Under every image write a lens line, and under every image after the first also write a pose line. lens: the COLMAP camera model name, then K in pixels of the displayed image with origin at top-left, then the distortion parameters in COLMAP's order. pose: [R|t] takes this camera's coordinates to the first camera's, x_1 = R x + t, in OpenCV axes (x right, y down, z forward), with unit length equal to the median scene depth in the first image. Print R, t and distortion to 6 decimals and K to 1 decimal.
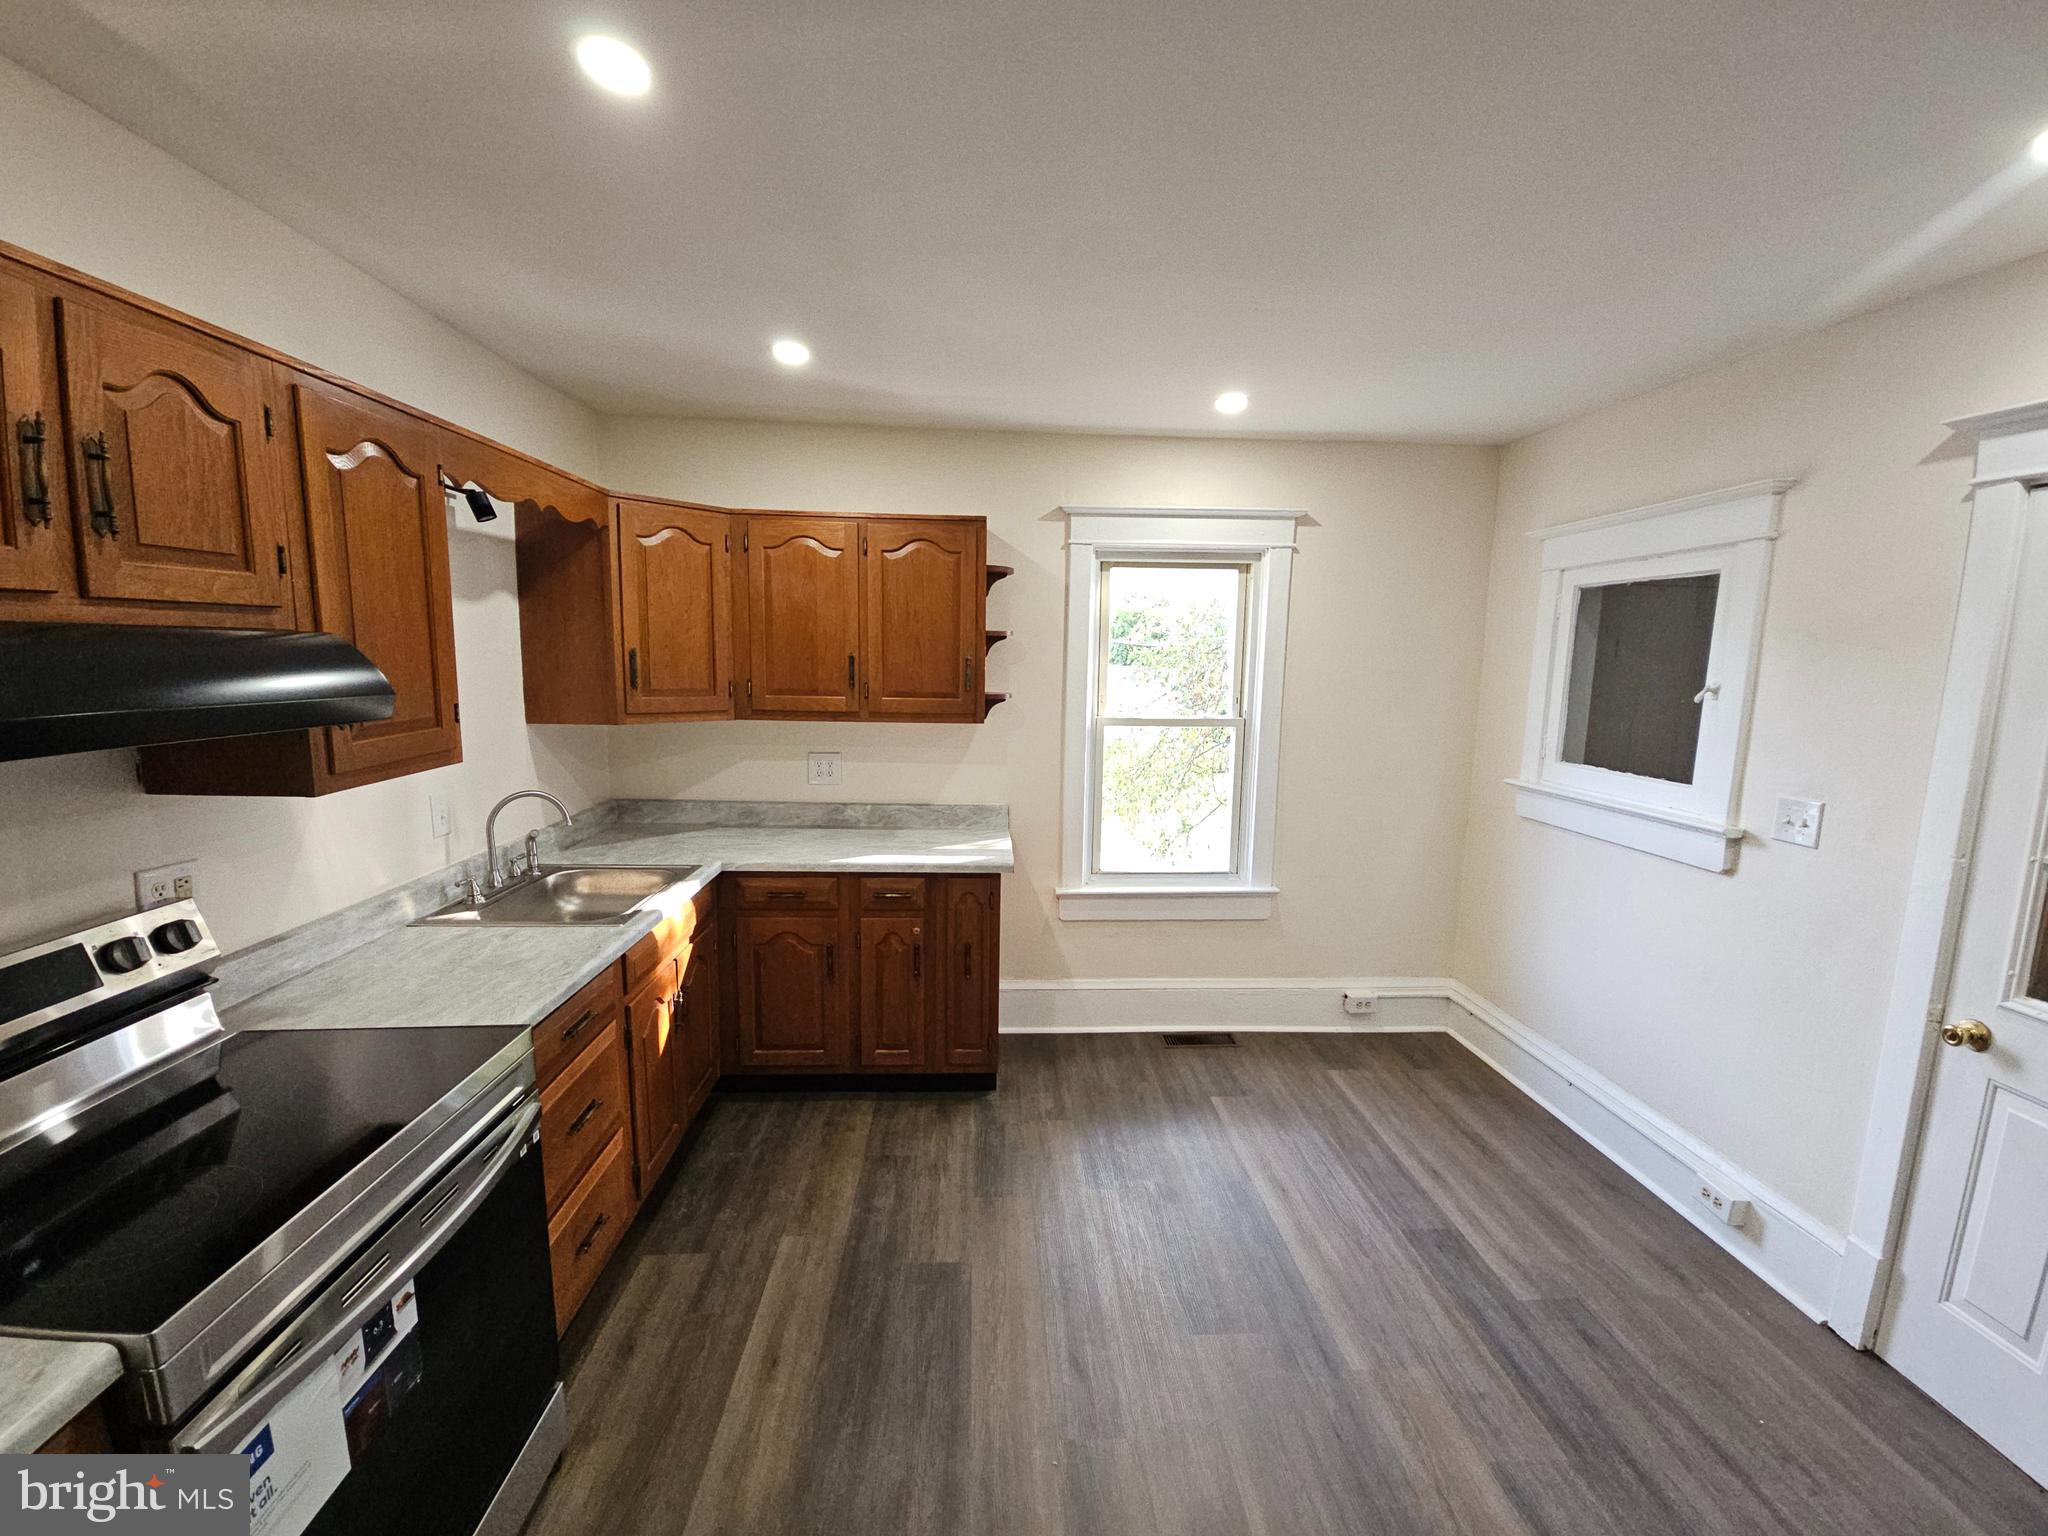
lens RADIAL K [[829.1, 0, 1021.9], [0, 829.1, 771.1], [0, 0, 1]] dist [-0.000164, -0.008649]
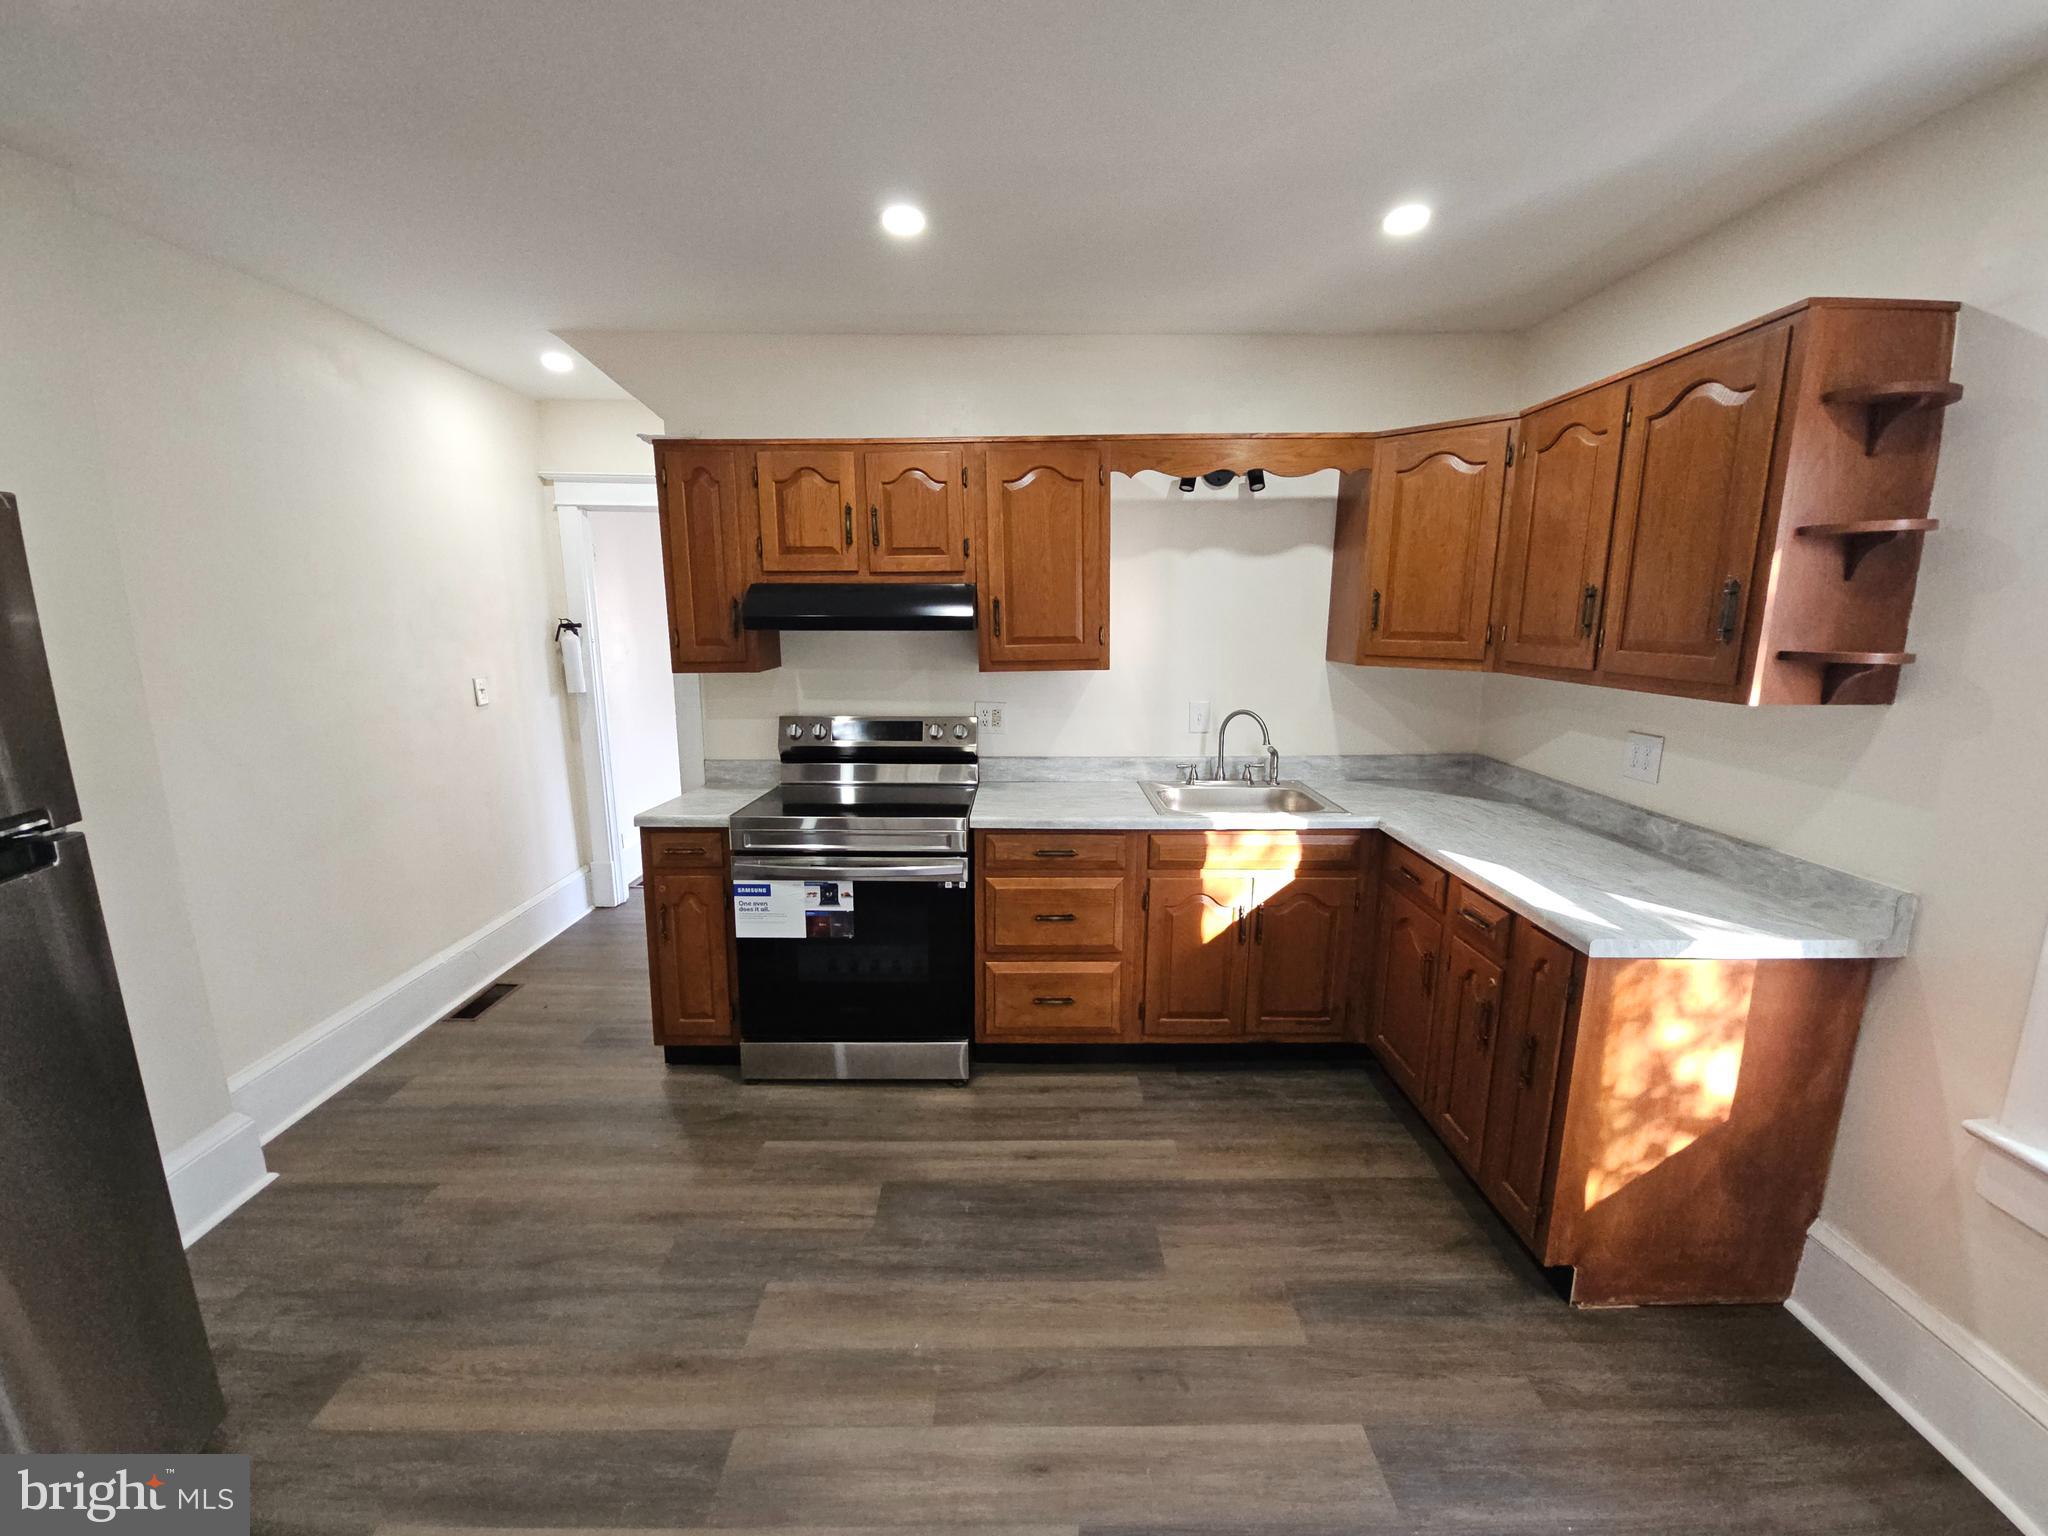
lens RADIAL K [[829.1, 0, 1021.9], [0, 829.1, 771.1], [0, 0, 1]] dist [-0.000164, -0.008649]
pose [[-0.037636, 0.168408, -0.984999, 0.656015], [-0.139326, 0.975185, 0.172054, -0.054887], [0.989531, 0.143711, -0.013238, 0.716877]]
